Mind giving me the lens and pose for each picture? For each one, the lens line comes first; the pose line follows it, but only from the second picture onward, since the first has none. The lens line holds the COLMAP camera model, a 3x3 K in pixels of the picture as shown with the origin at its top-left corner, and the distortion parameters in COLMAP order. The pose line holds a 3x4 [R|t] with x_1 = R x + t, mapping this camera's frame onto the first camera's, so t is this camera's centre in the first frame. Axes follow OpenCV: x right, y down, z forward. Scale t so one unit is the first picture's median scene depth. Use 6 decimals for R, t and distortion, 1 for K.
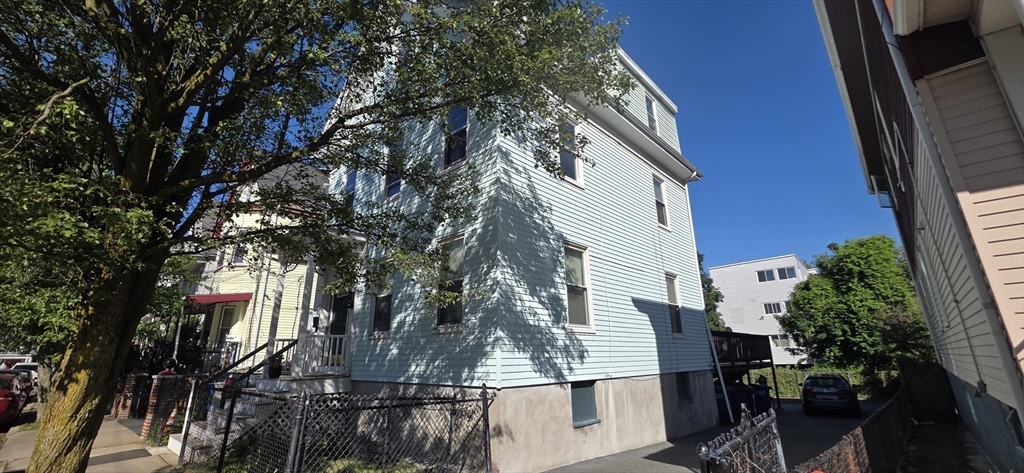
lens RADIAL K [[396.4, 0, 521.0], [0, 396.4, 236.4], [0, 0, 1]] dist [-0.008783, 0.000903]
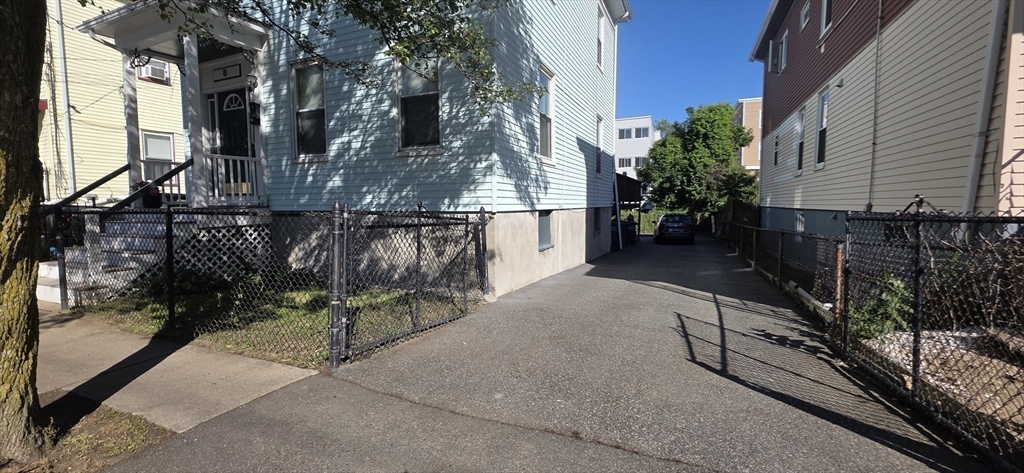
lens RADIAL K [[396.4, 0, 508.2], [0, 396.4, 239.9], [0, 0, 1]] dist [-0.008783, 0.000903]
pose [[0.934213, -0.028909, 0.355543, -0.286636], [-0.101816, 0.933638, 0.343444, 0.084520], [-0.341877, -0.357050, 0.869273, 0.094235]]
